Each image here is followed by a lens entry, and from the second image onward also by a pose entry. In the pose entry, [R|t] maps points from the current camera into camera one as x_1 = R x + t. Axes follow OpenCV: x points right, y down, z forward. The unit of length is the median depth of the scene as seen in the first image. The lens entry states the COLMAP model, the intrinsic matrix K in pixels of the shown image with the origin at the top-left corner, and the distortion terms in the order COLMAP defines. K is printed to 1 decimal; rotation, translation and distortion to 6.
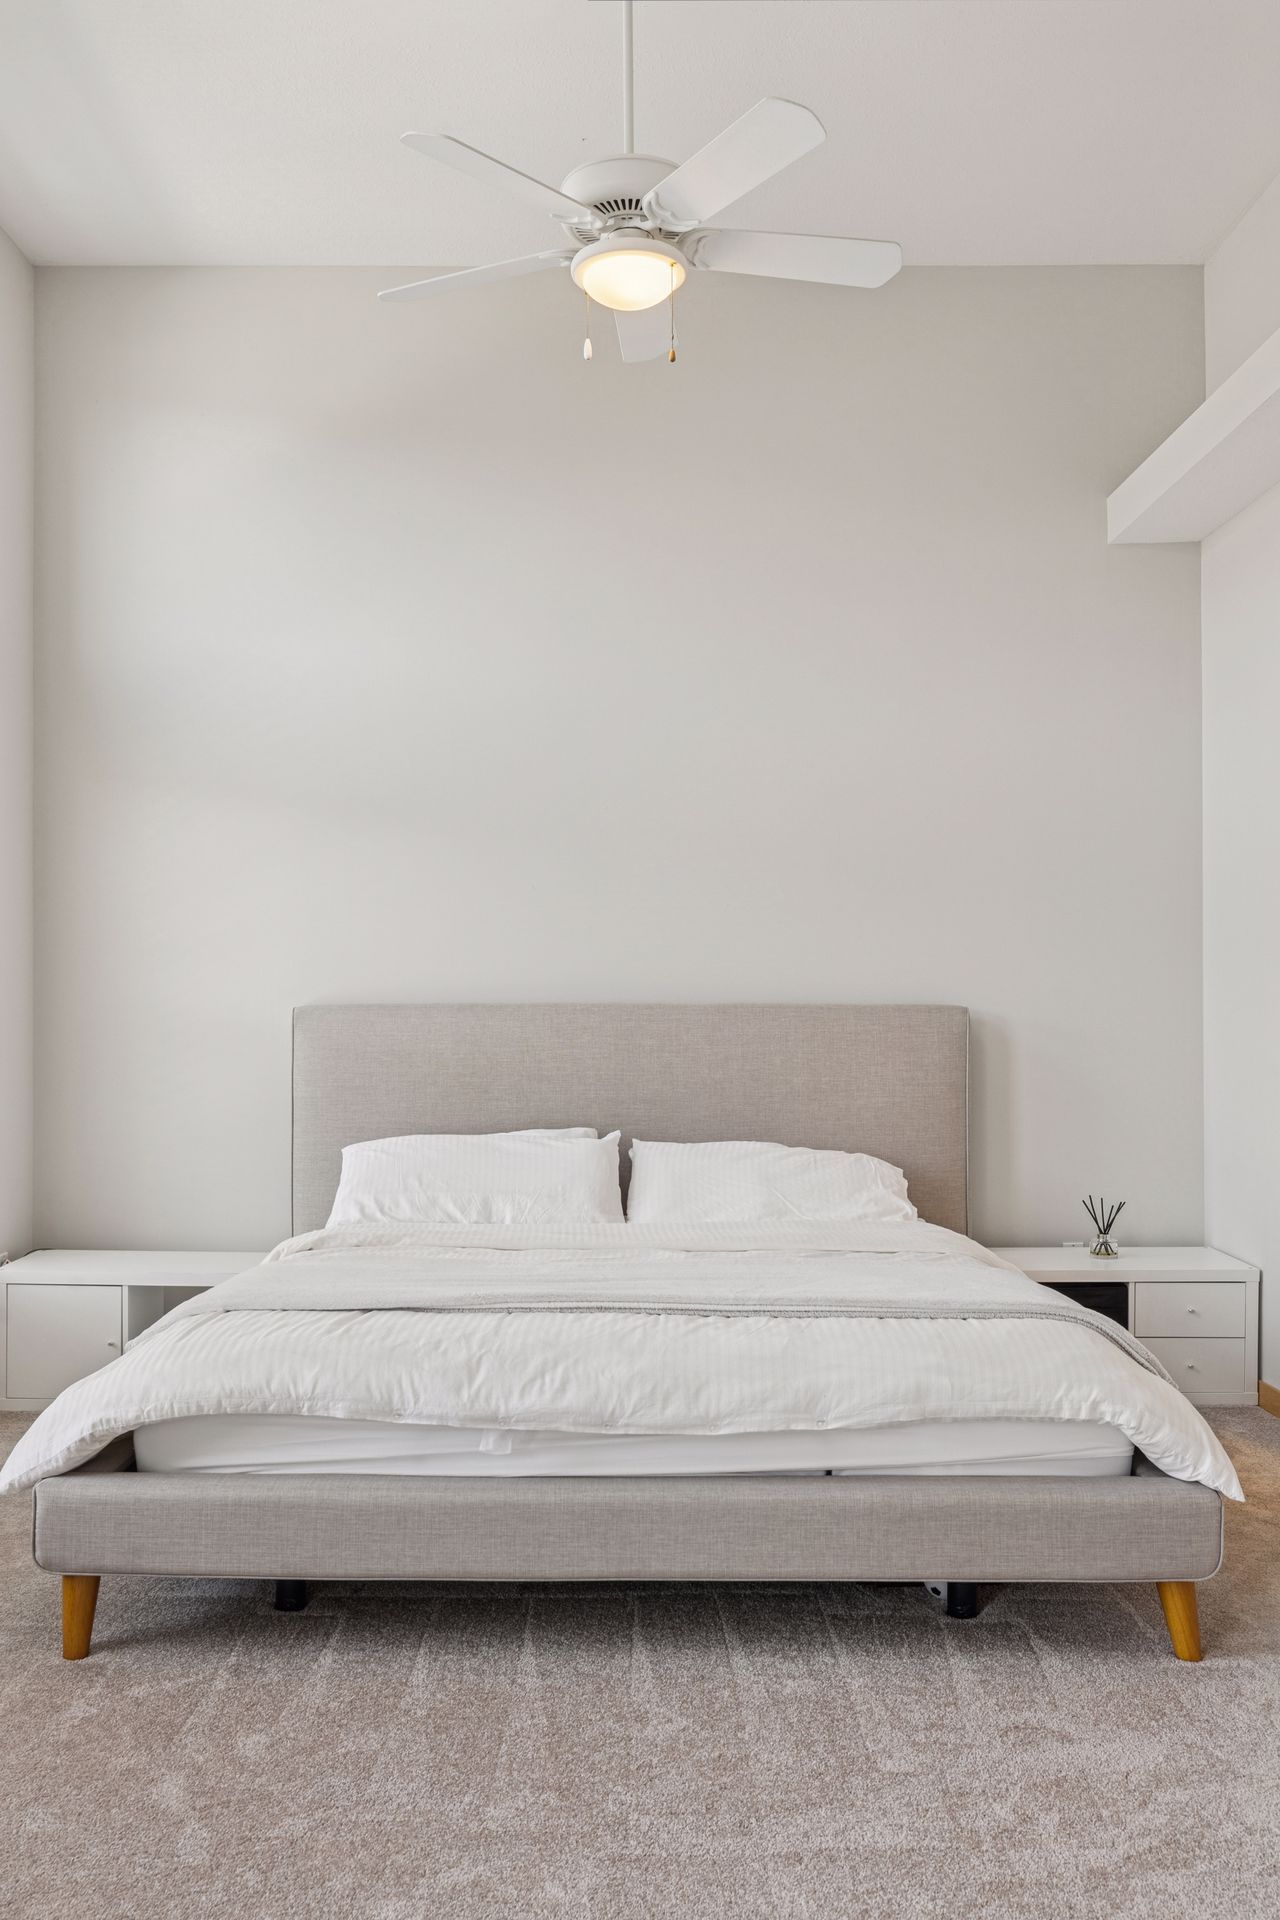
lens RADIAL K [[1588.0, 0, 598.4], [0, 1588.0, 1003.3], [0, 0, 1]] dist [-0.010271, 0.004782]
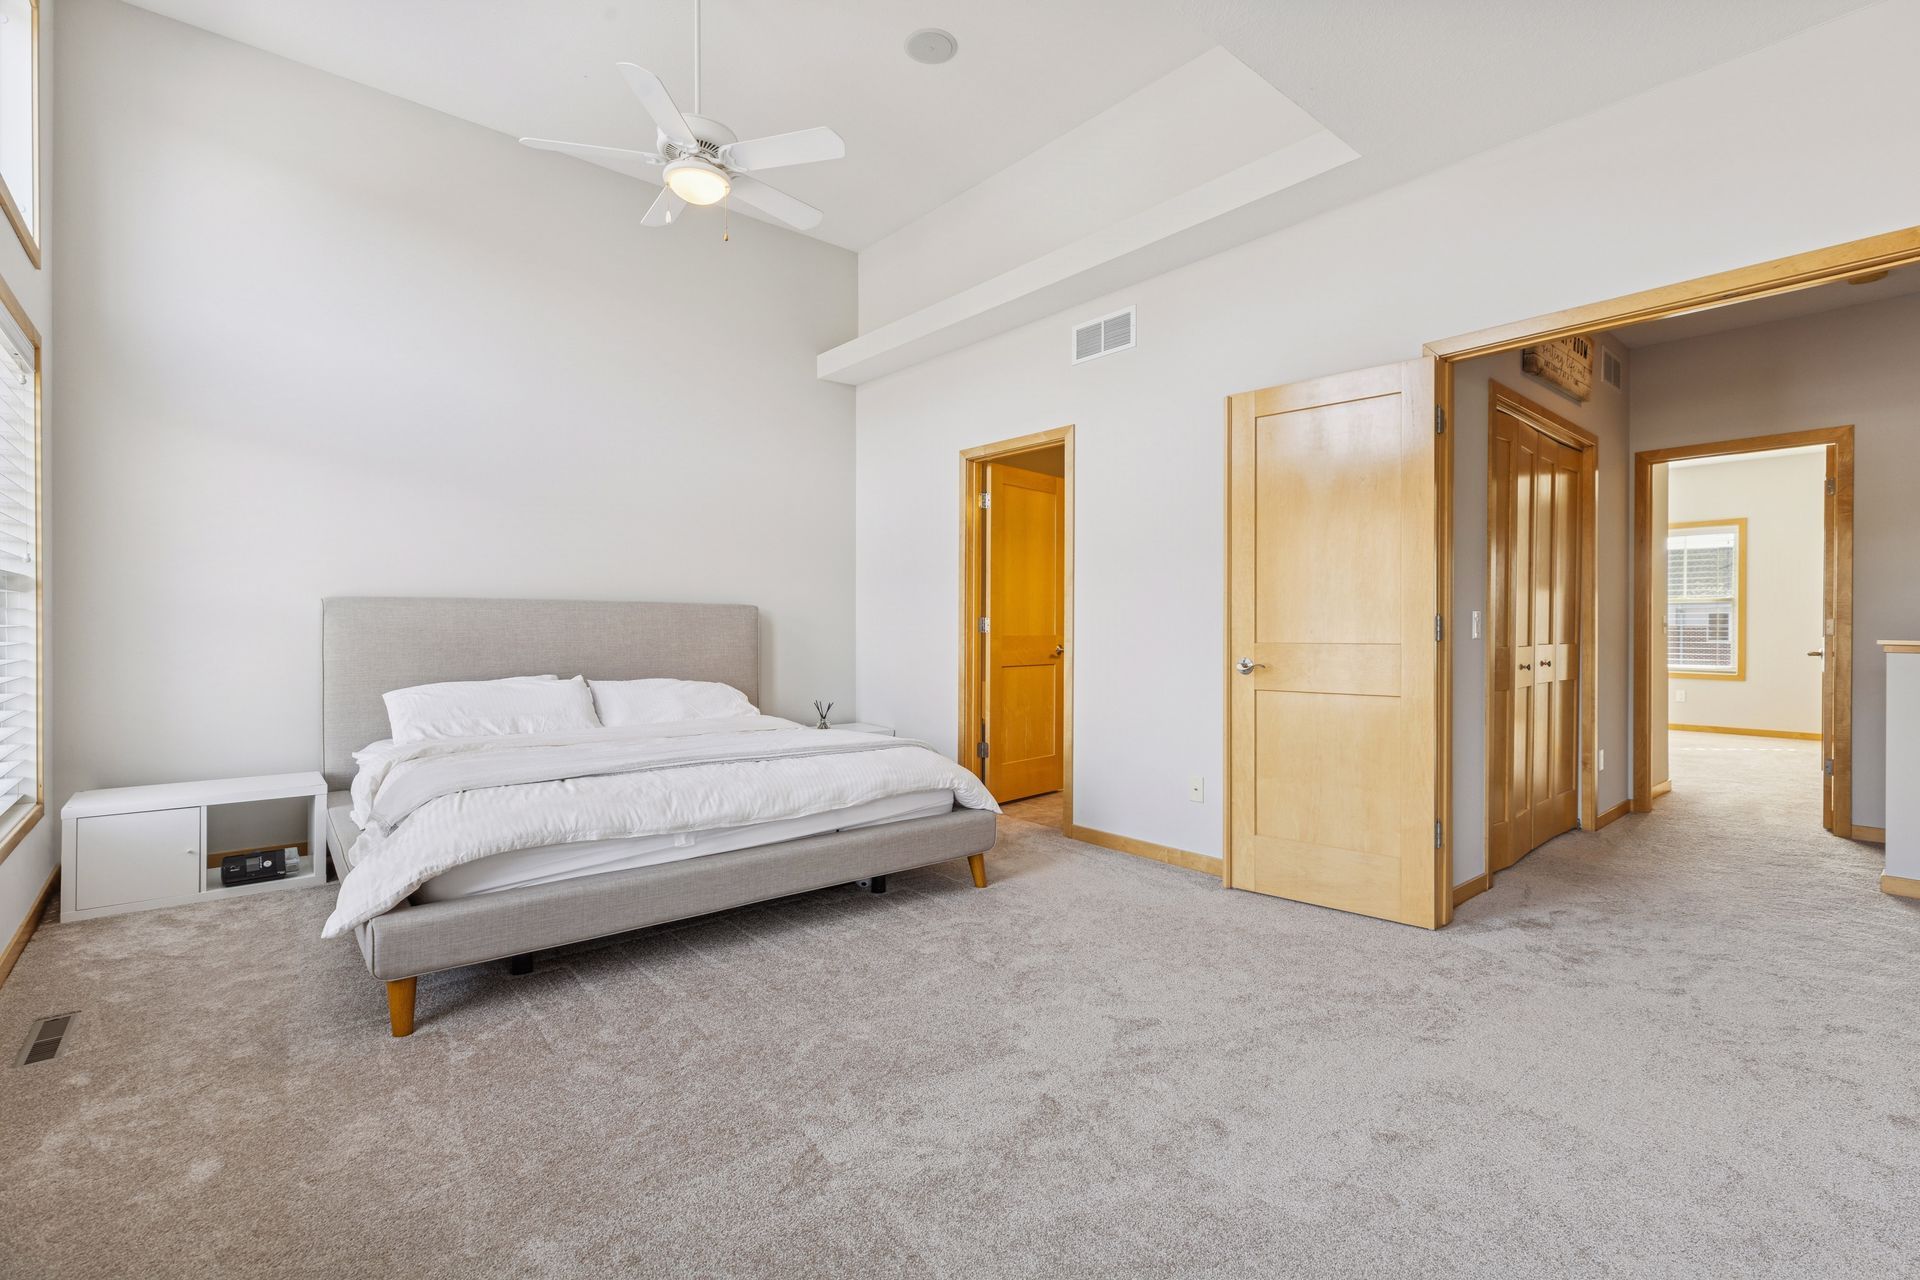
lens RADIAL K [[869.4, 0, 931.6], [0, 869.4, 631.4], [0, 0, 1]] dist [-0.001515, -0.000753]
pose [[0.768639, -0.000289, 0.639683, -0.467206], [-0.008774, 0.999901, 0.010995, 0.032693], [-0.639623, -0.014064, 0.768560, 0.088543]]
